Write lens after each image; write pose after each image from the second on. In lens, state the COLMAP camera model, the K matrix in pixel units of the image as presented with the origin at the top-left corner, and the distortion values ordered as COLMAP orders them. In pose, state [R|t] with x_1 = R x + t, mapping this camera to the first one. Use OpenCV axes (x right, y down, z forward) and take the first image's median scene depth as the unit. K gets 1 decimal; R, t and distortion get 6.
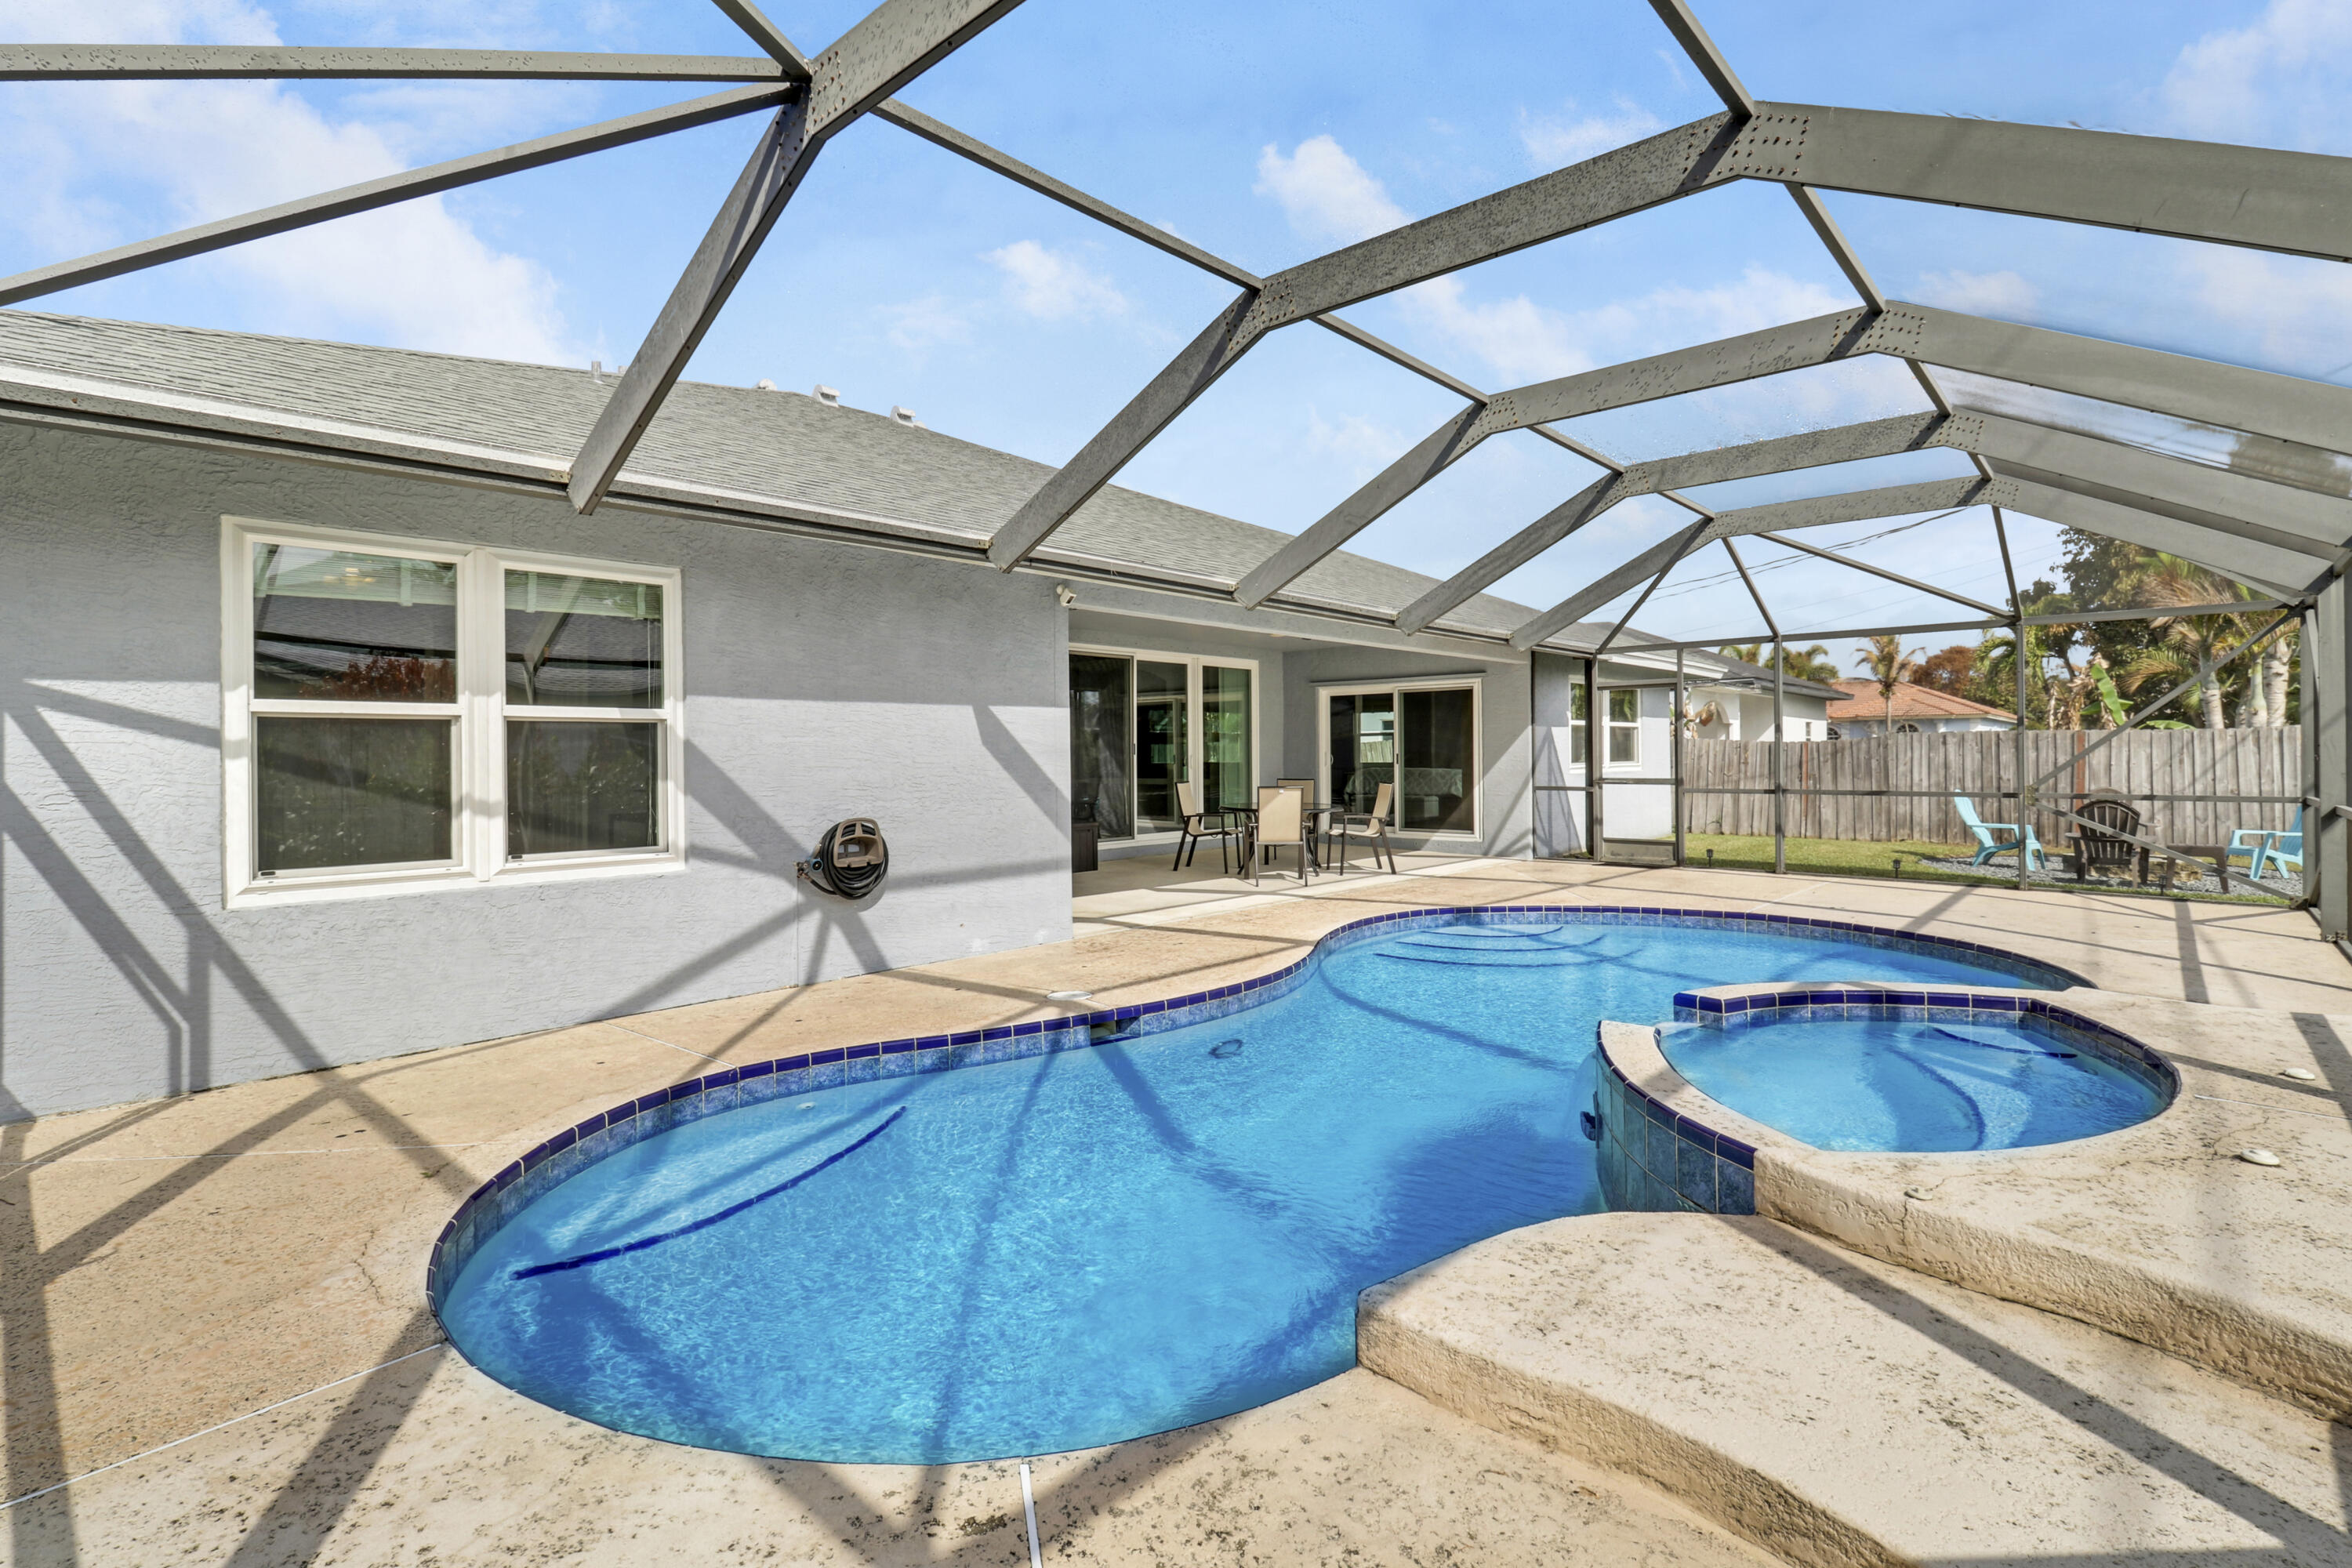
lens RADIAL K [[1114.6, 0, 1176.0], [0, 1114.6, 784.0], [0, 0, 1]] dist [-0.000151, -0.000027]
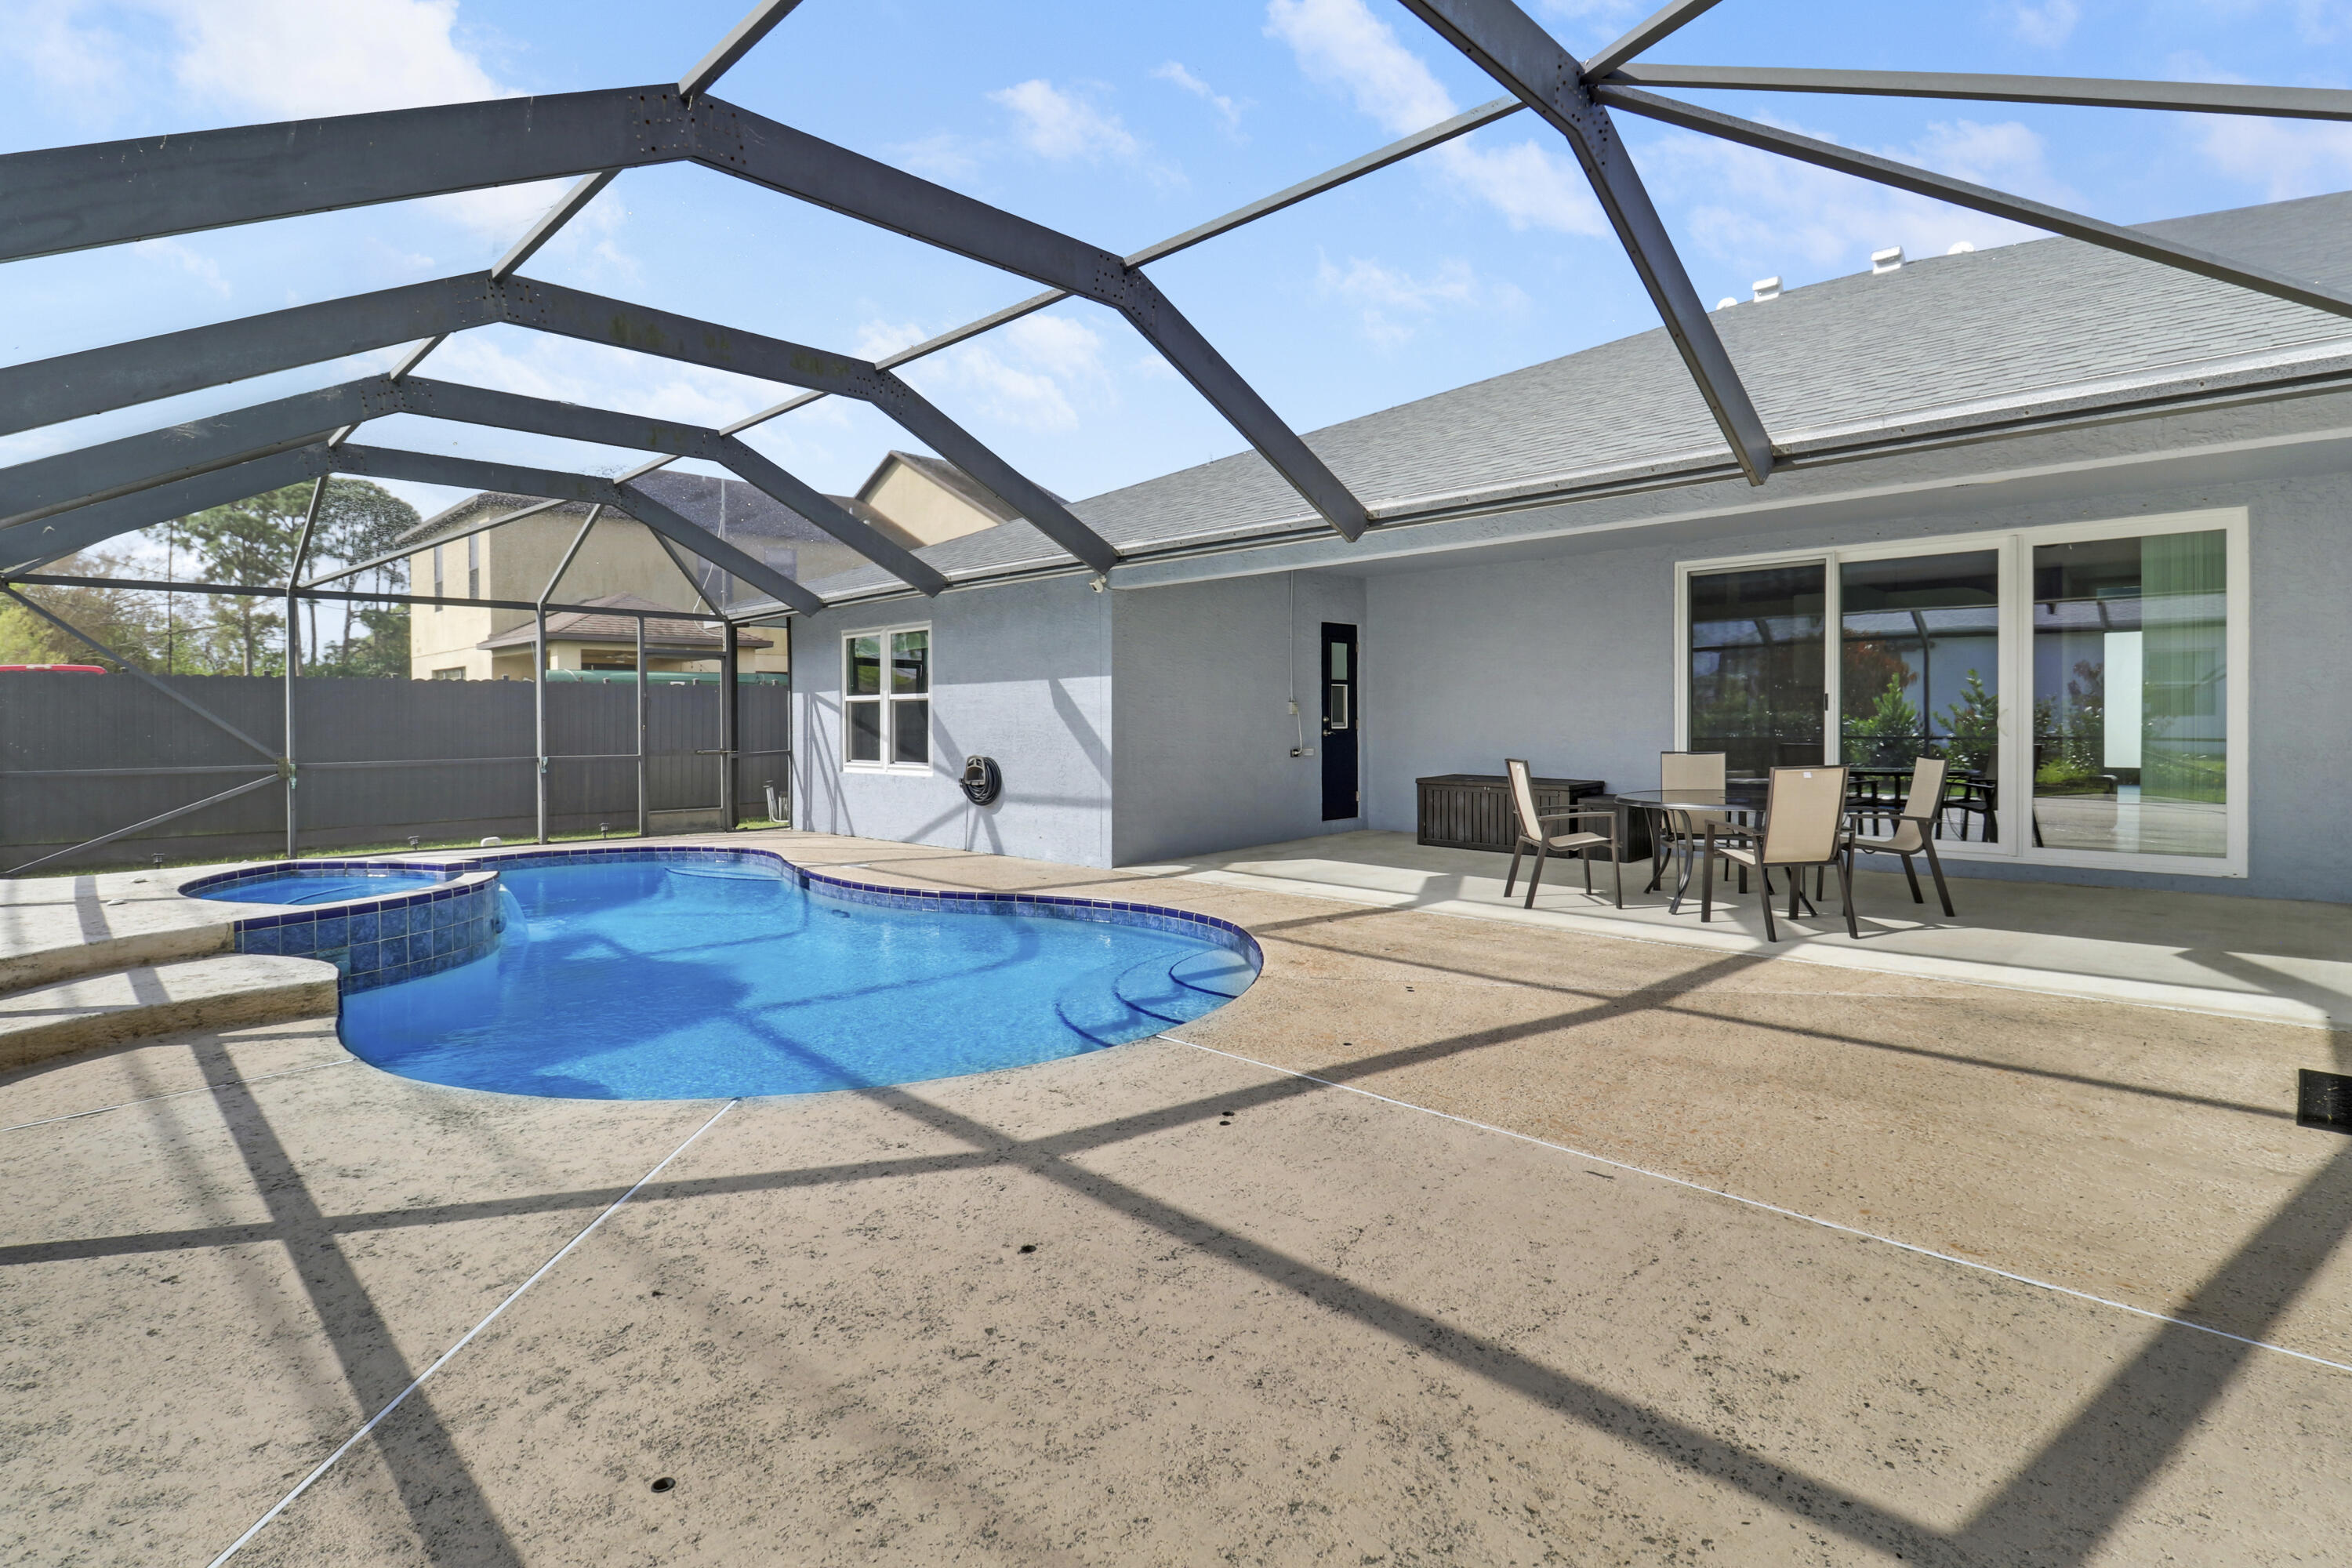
lens RADIAL K [[1112.3, 0, 1181.9], [0, 1112.3, 728.1], [0, 0, 1]] dist [-0.046688, 0.000120]
pose [[-0.033041, 0.023645, -0.999174, 1.386533], [-0.011783, 0.999641, 0.024045, -0.053245], [0.999385, 0.012568, -0.032750, 1.403932]]
